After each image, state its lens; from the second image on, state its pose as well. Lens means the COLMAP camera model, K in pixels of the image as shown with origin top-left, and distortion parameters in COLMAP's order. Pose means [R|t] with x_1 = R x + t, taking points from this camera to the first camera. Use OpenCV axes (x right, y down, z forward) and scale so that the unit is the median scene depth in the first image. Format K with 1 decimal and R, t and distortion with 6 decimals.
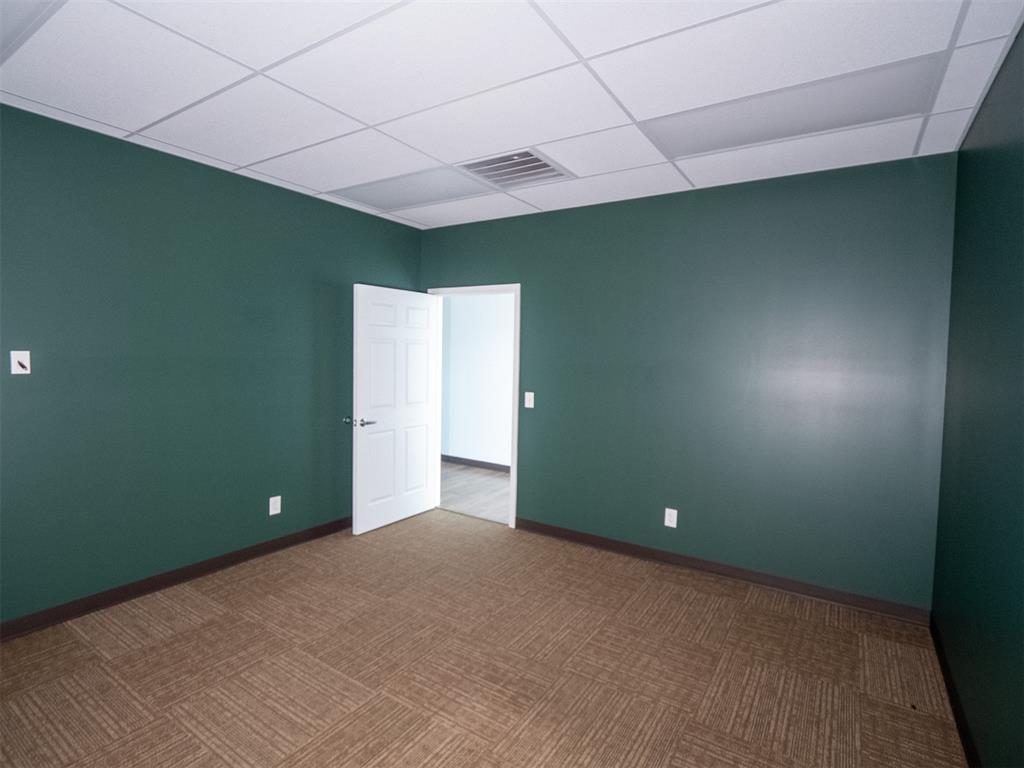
lens RADIAL K [[509.9, 0, 512.7], [0, 509.9, 389.9], [0, 0, 1]] dist [-0.009705, -0.001815]
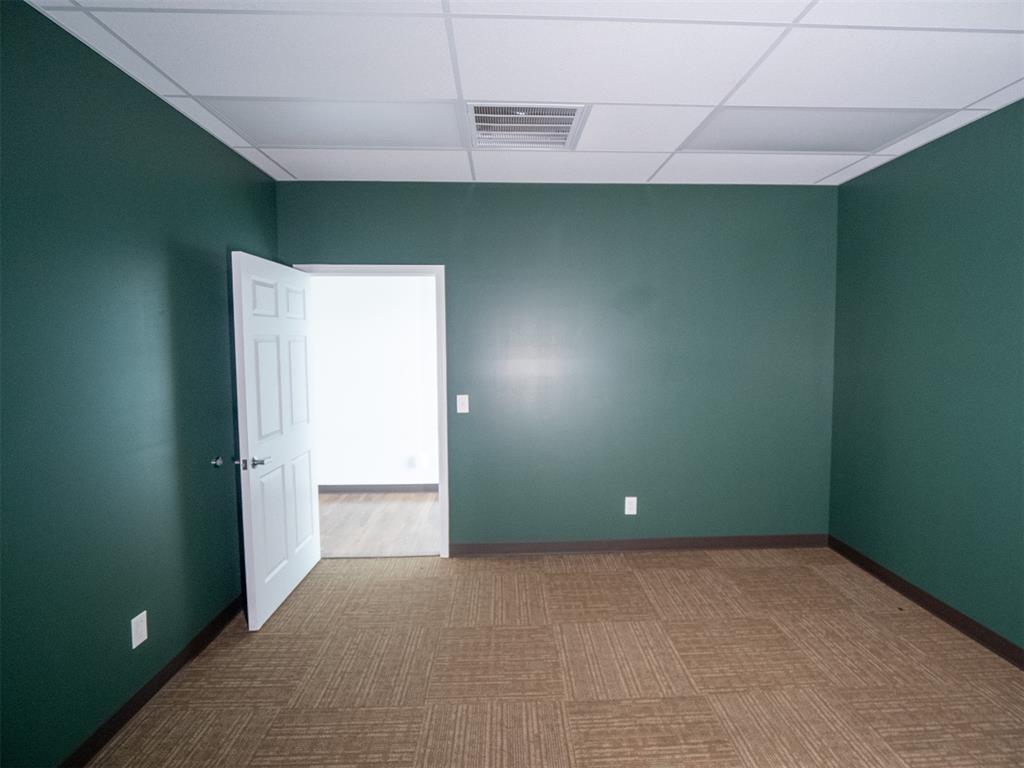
lens RADIAL K [[509.9, 0, 521.3], [0, 509.9, 384.6], [0, 0, 1]] dist [-0.009705, -0.001815]
pose [[0.815514, -0.074513, 0.573920, -0.435514], [0.067858, 0.997148, 0.033038, -0.038935], [-0.574745, 0.012002, 0.818245, 0.291732]]
